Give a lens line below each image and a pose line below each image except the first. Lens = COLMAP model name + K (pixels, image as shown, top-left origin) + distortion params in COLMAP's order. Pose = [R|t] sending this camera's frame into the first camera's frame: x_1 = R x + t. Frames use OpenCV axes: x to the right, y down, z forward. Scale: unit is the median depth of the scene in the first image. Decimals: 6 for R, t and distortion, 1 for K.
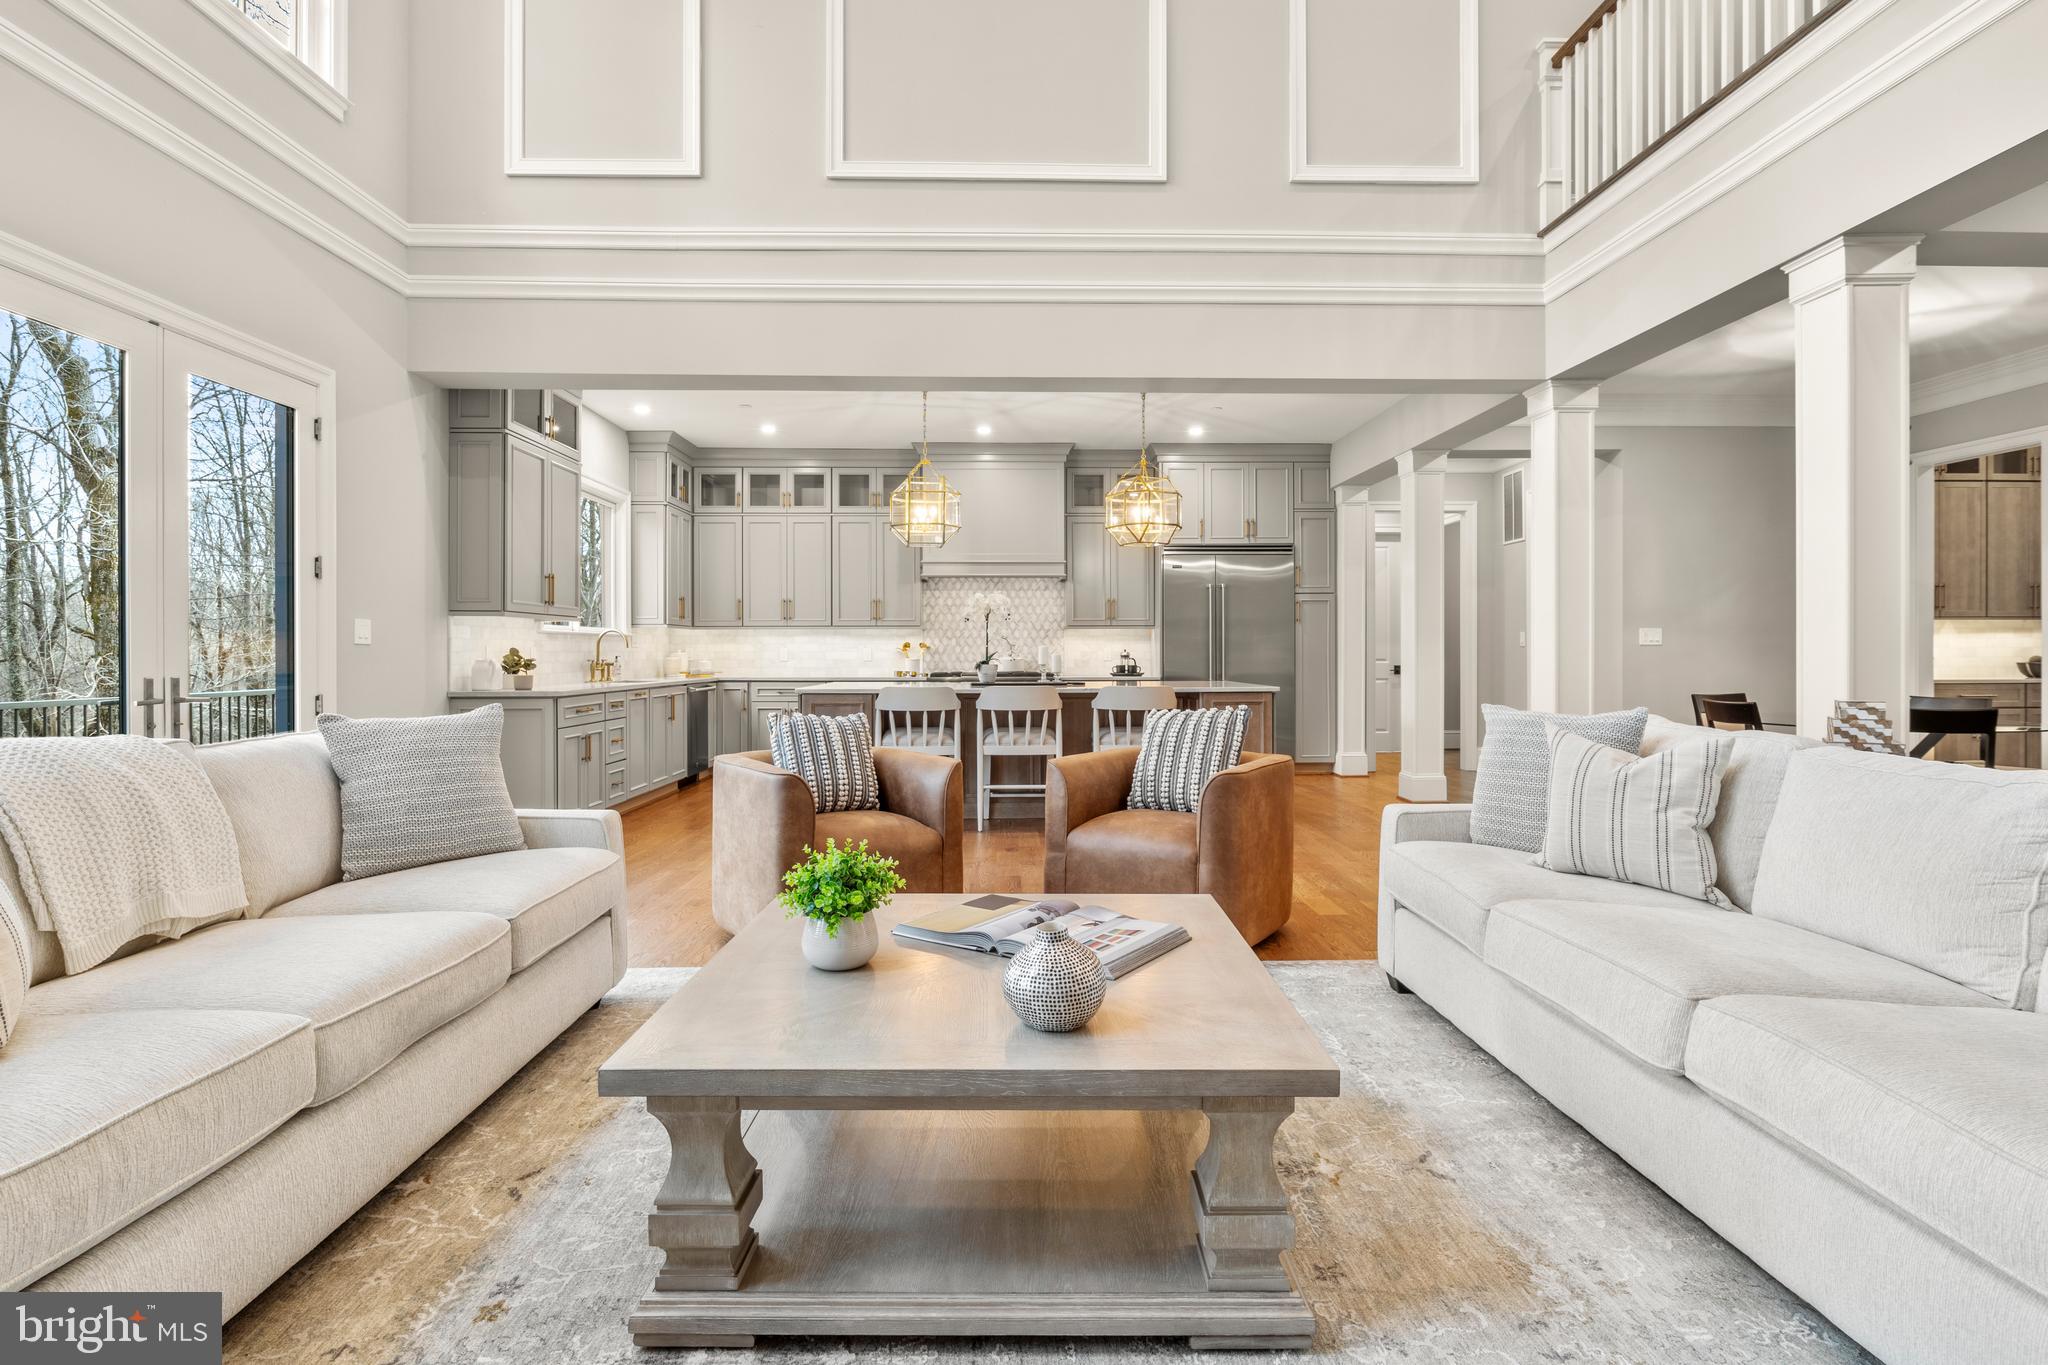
lens RADIAL K [[1025.9, 0, 1025.2], [0, 1025.9, 651.1], [0, 0, 1]] dist [-0.005242, -0.002286]
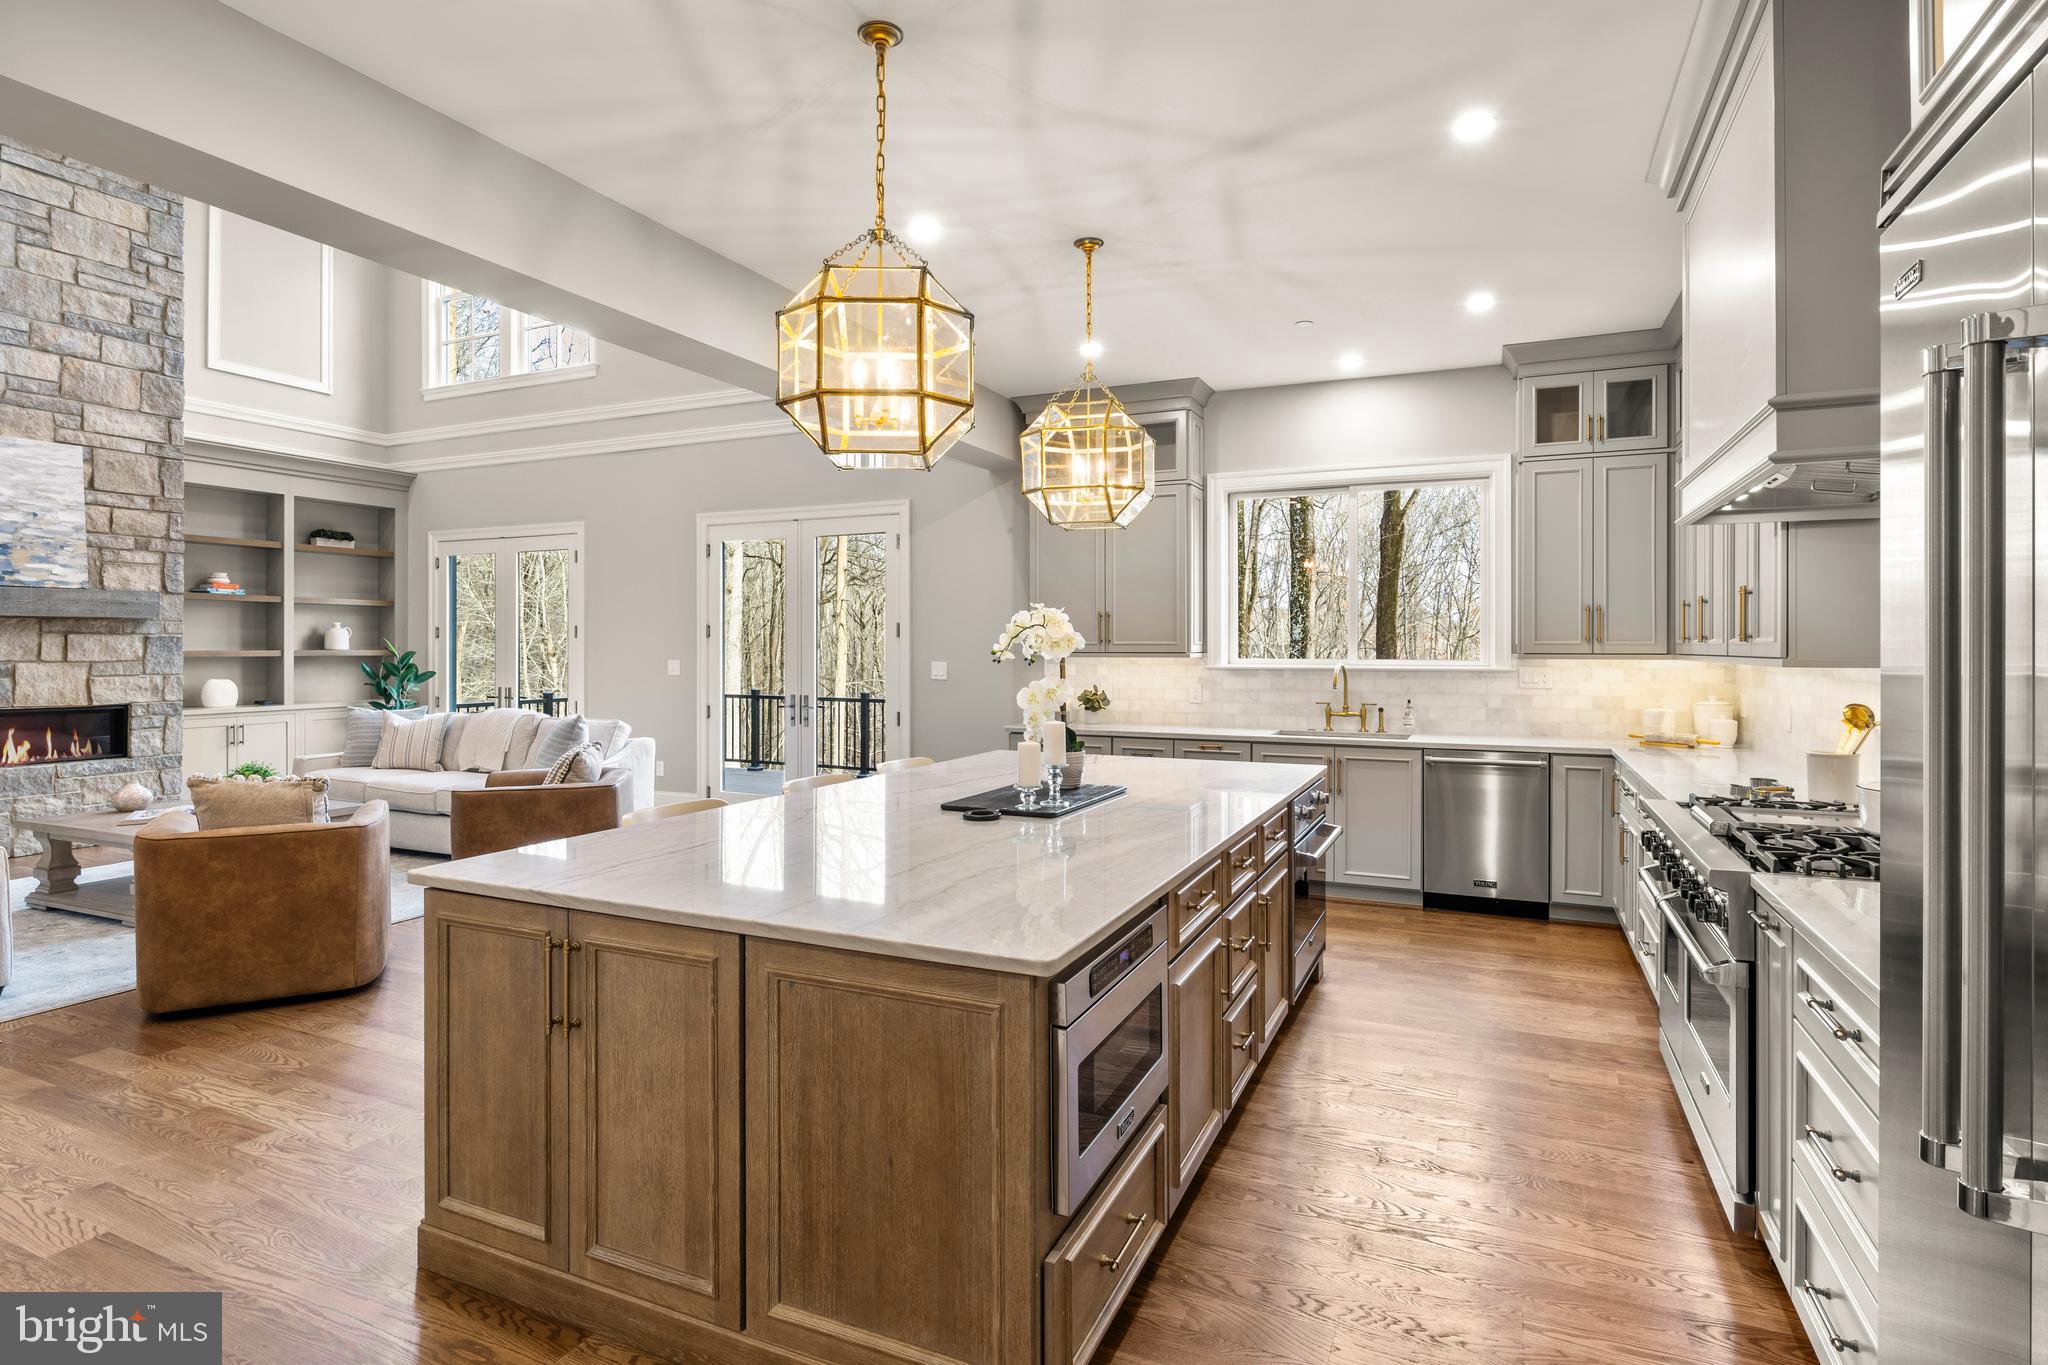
lens RADIAL K [[1042.7, 0, 1021.7], [0, 1042.7, 645.6], [0, 0, 1]] dist [-0.005953, -0.000388]
pose [[-0.435600, 0.000437, -0.900140, 0.328681], [0.000379, 1.000000, 0.000302, -0.028965], [0.900140, -0.000210, -0.435600, 0.927488]]
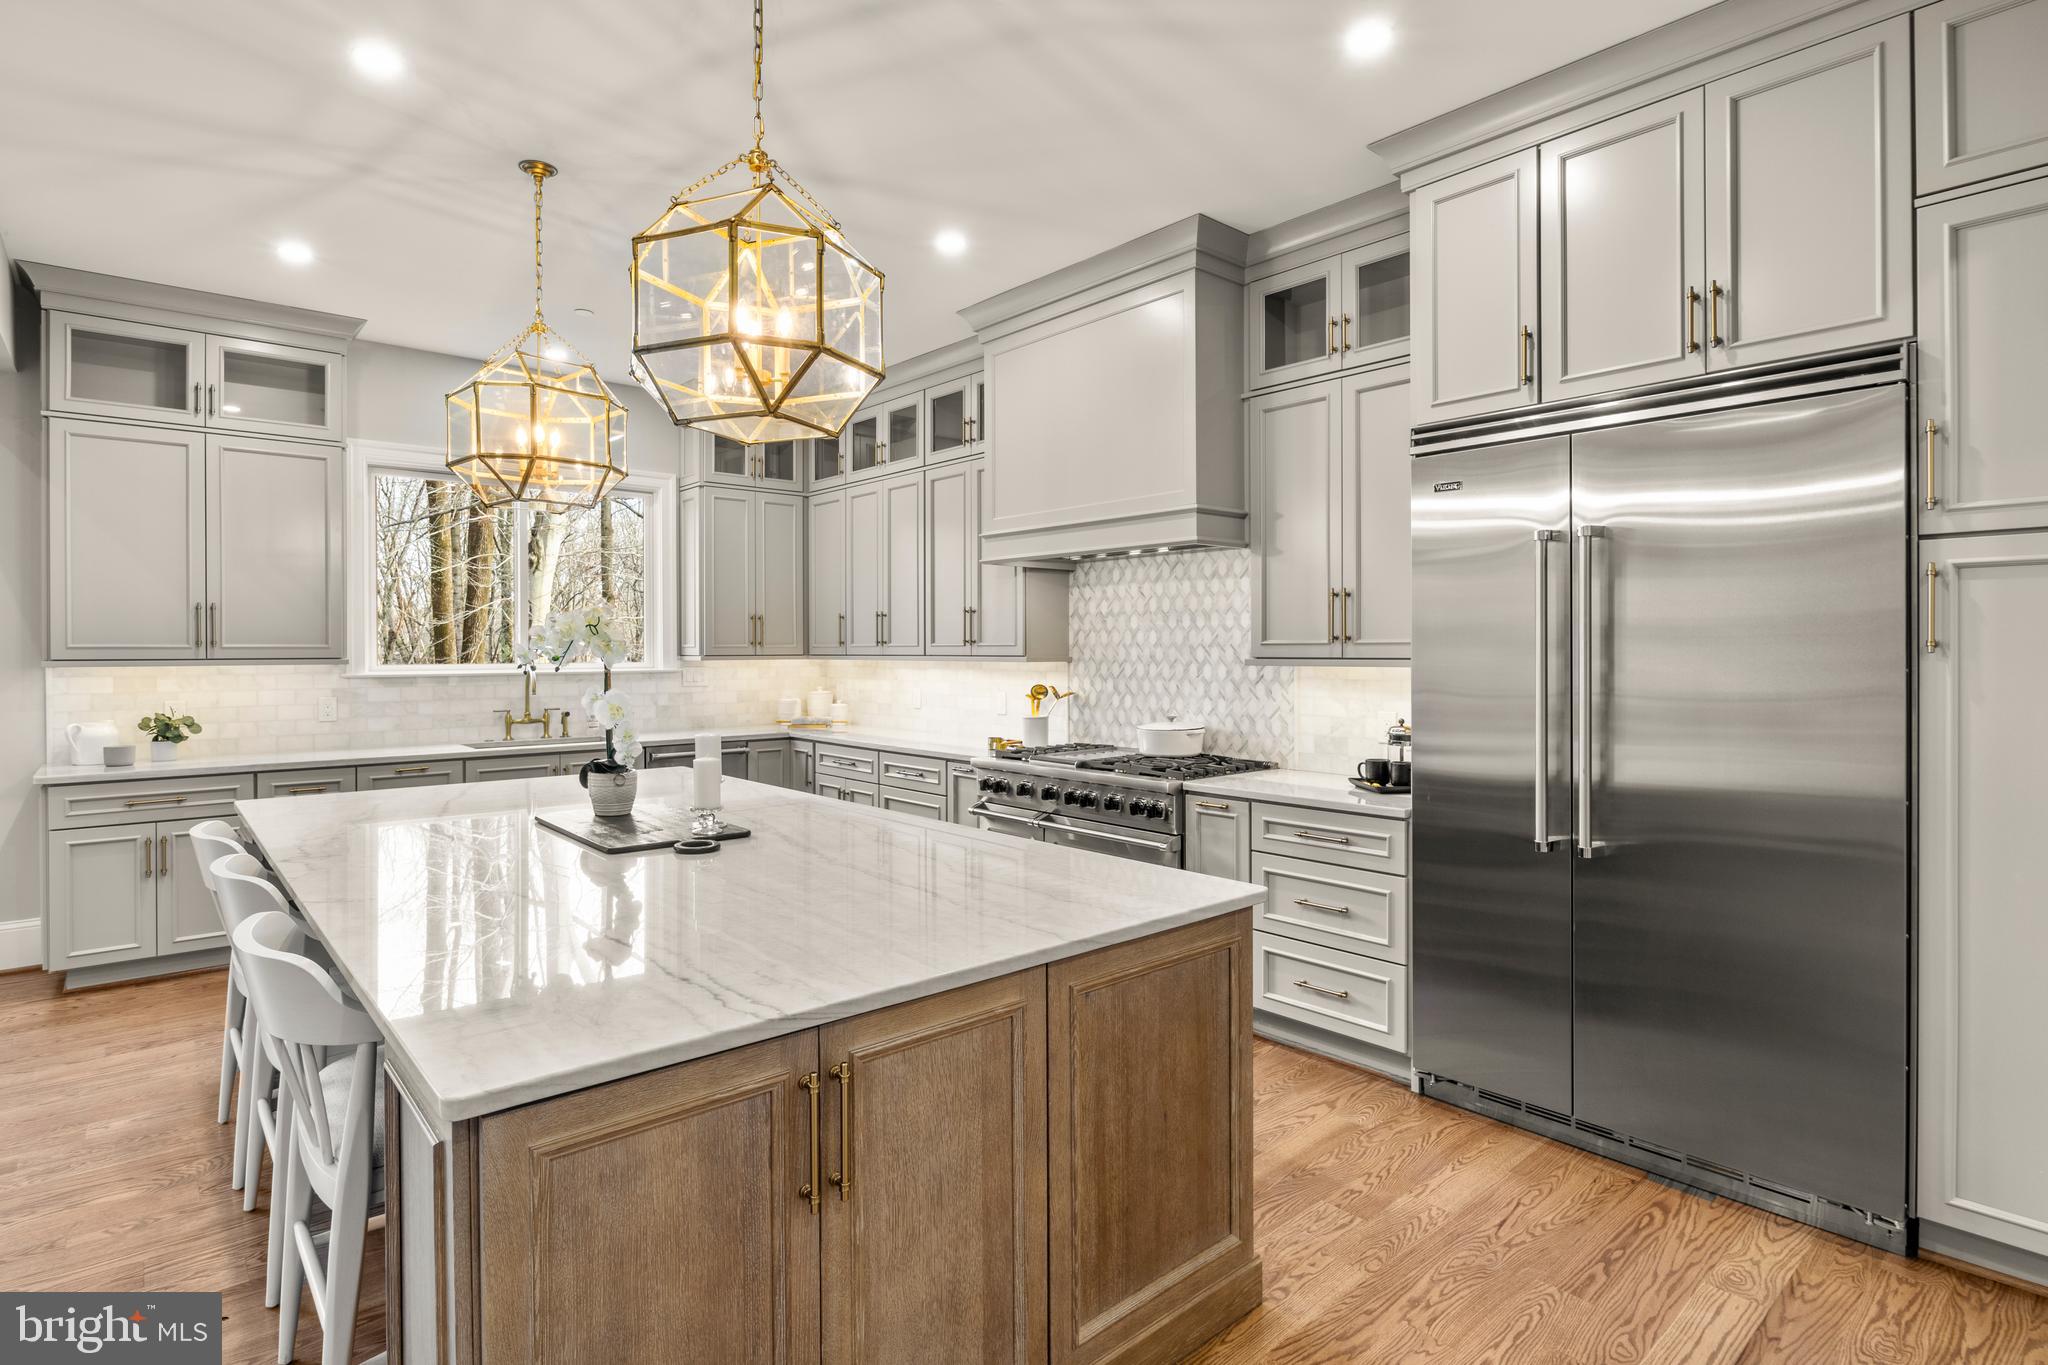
lens RADIAL K [[1025.9, 0, 1025.2], [0, 1025.9, 651.1], [0, 0, 1]] dist [-0.005242, -0.002286]
pose [[0.640881, 0.002559, -0.767636, 0.308533], [0.001632, 0.999988, 0.004696, -0.029729], [0.767639, -0.004263, 0.640868, 0.664265]]
